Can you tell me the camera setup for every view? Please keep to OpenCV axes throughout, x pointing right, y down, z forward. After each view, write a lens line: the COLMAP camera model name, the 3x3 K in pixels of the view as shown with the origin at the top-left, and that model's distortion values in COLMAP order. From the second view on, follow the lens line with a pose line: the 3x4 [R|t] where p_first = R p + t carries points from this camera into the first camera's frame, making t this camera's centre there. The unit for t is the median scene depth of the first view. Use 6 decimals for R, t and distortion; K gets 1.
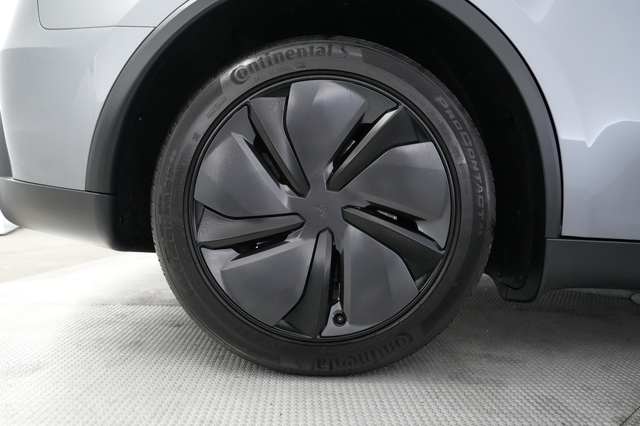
lens RADIAL K [[443.7, 0, 323.9], [0, 443.7, 211.8], [0, 0, 1]] dist [-0.006864, -0.000070]
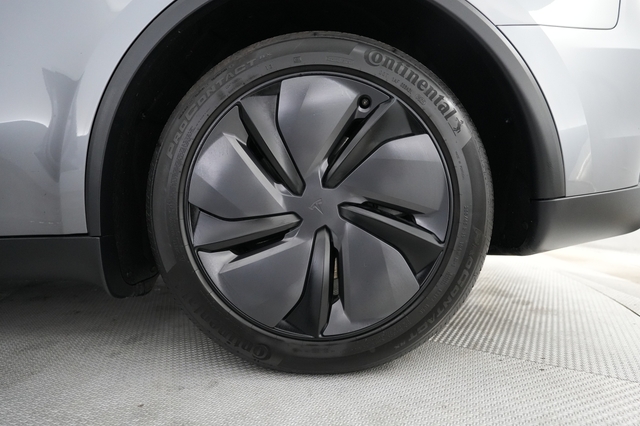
lens RADIAL K [[374.6, 0, 321.3], [0, 374.6, 211.2], [0, 0, 1]] dist [-0.028518, -0.000258]
pose [[0.999058, -0.043091, 0.005196, -0.002632], [0.043041, 0.999030, 0.009334, -0.004132], [-0.005593, -0.009102, 0.999943, 0.165844]]
